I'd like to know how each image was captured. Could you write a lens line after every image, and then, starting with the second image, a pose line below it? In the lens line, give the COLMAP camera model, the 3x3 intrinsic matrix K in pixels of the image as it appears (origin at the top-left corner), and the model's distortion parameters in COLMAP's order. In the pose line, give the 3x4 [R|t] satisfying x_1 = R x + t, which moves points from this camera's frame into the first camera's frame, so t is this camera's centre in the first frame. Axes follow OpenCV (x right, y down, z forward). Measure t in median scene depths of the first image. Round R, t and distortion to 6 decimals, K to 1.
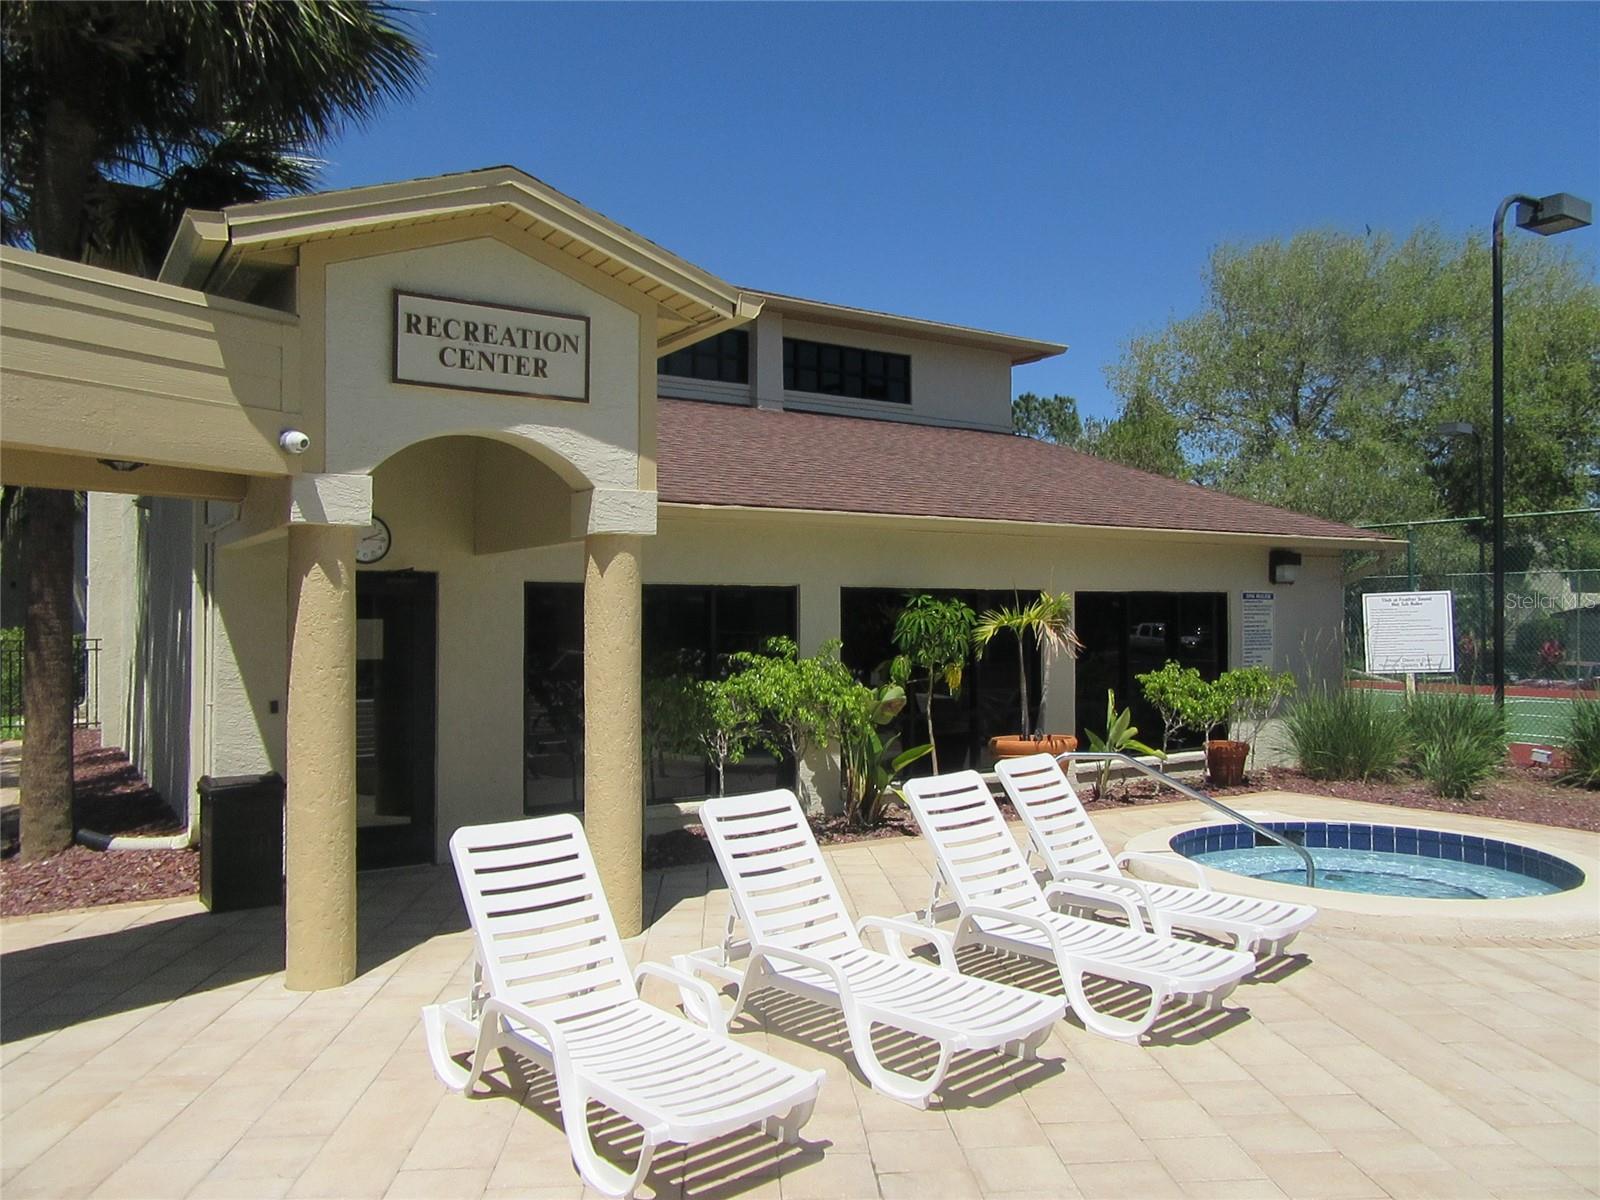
lens RADIAL K [[1190.9, 0, 797.6], [0, 1190.9, 605.4], [0, 0, 1]] dist [0.001374, 0.006311]
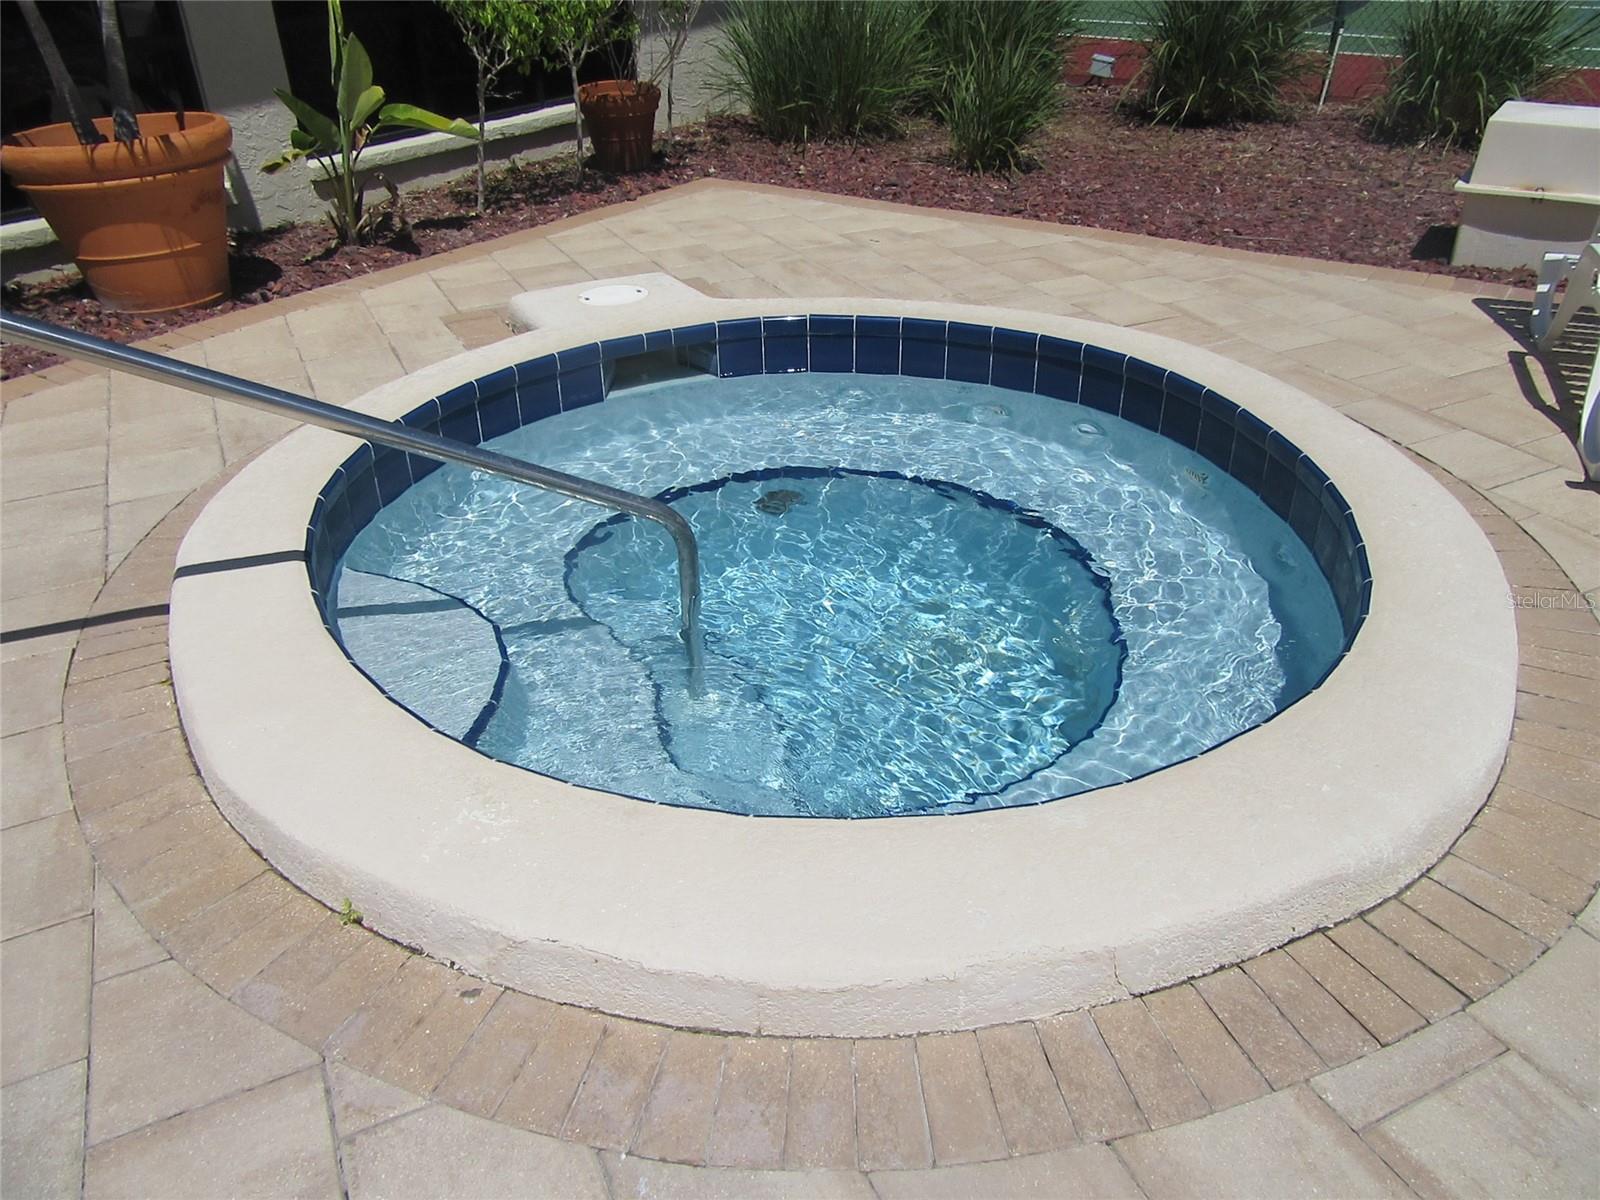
lens RADIAL K [[1190.9, 0, 802.3], [0, 1190.9, 602.8], [0, 0, 1]] dist [0.001374, 0.006311]
pose [[0.923307, -0.200755, 0.327417, 0.219388], [-0.008535, 0.841573, 0.540076, 0.024715], [-0.383968, -0.501450, 0.775317, 0.452901]]
